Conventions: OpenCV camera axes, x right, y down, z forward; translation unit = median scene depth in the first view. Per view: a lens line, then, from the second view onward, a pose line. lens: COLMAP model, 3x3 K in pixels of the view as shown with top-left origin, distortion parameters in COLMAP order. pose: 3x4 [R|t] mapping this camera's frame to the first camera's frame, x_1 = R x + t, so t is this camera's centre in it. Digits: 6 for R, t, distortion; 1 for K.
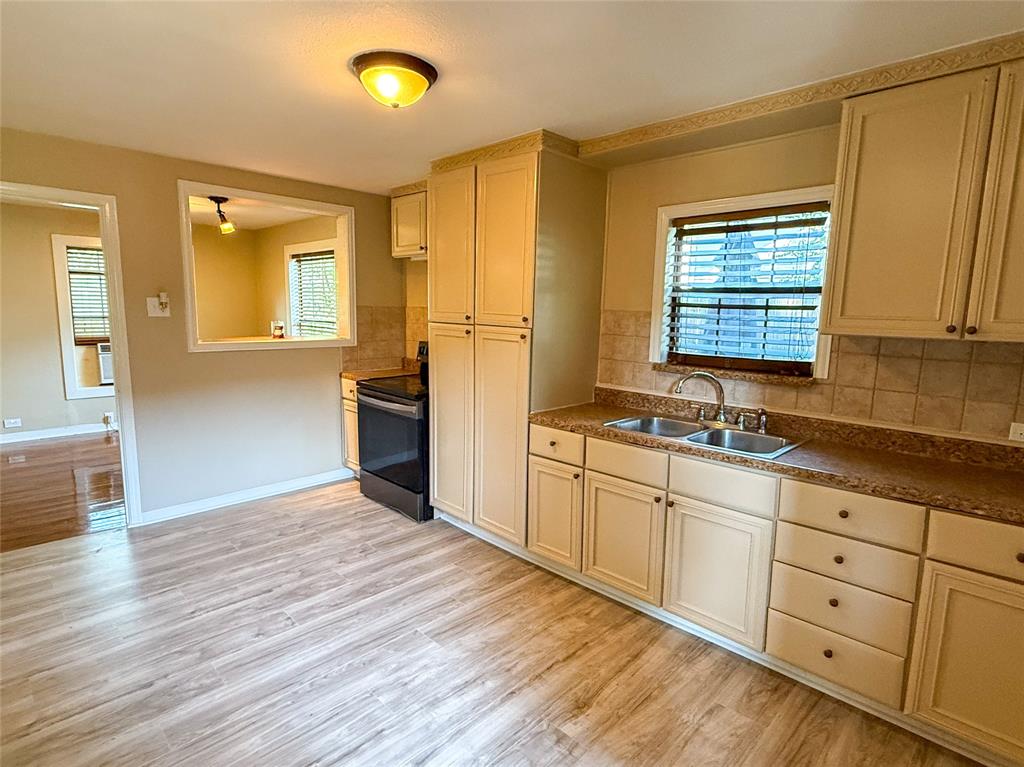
lens RADIAL K [[525.2, 0, 510.9], [0, 525.2, 379.2], [0, 0, 1]] dist [0.006780, 0.000499]
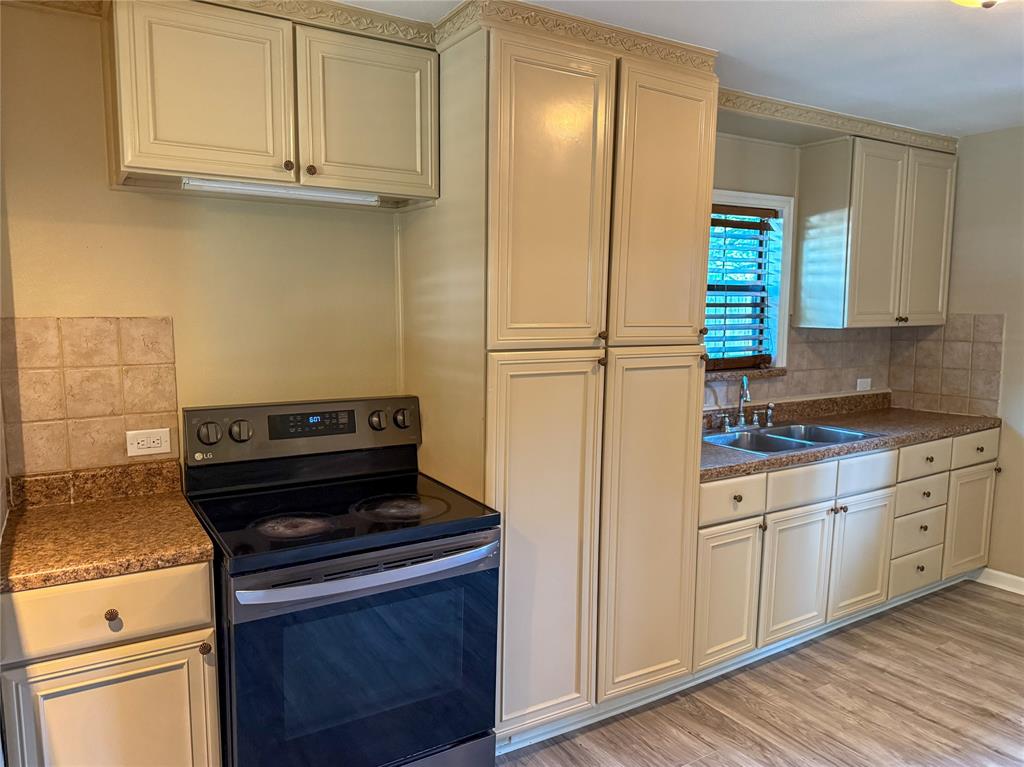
lens RADIAL K [[731.8, 0, 507.1], [0, 731.8, 387.5], [0, 0, 1]] dist [0.037347, -0.032317]
pose [[0.247649, -0.131811, 0.959842, -1.099741], [0.133170, 0.985930, 0.101034, -0.200427], [-0.959654, 0.102801, 0.261717, 1.179833]]
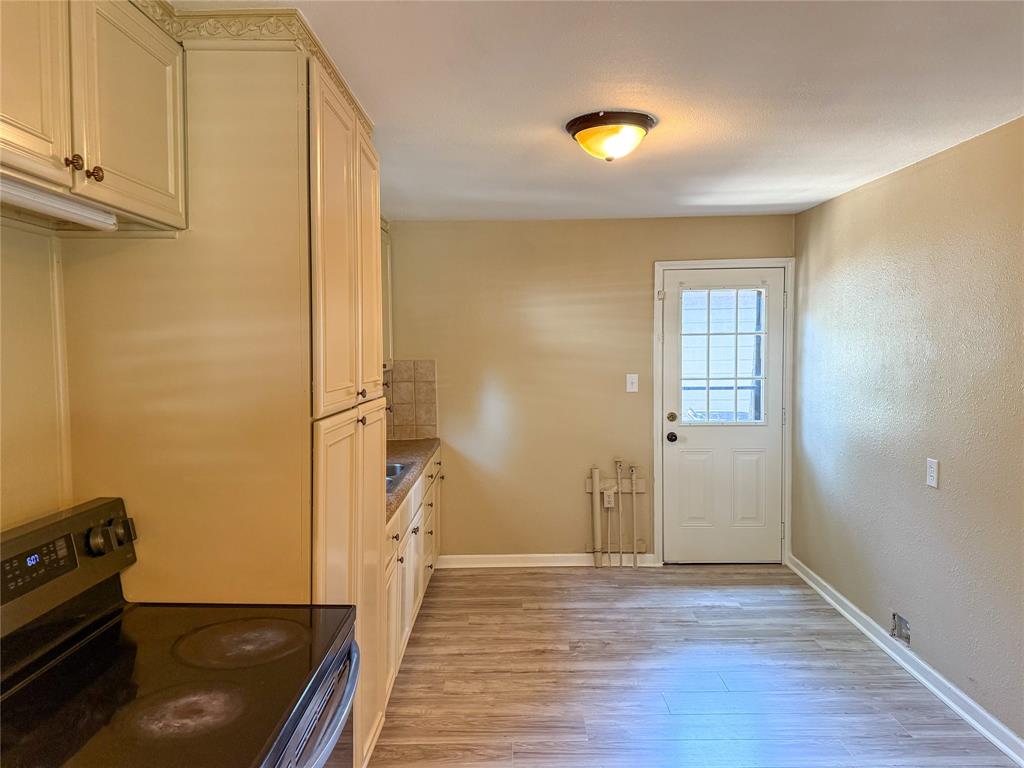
lens RADIAL K [[731.8, 0, 504.5], [0, 731.8, 380.6], [0, 0, 1]] dist [0.037347, -0.032317]
pose [[-0.688856, -0.053972, 0.722887, -0.924770], [0.089913, 0.983162, 0.159086, -0.305134], [-0.719301, 0.174584, -0.672404, 1.812972]]
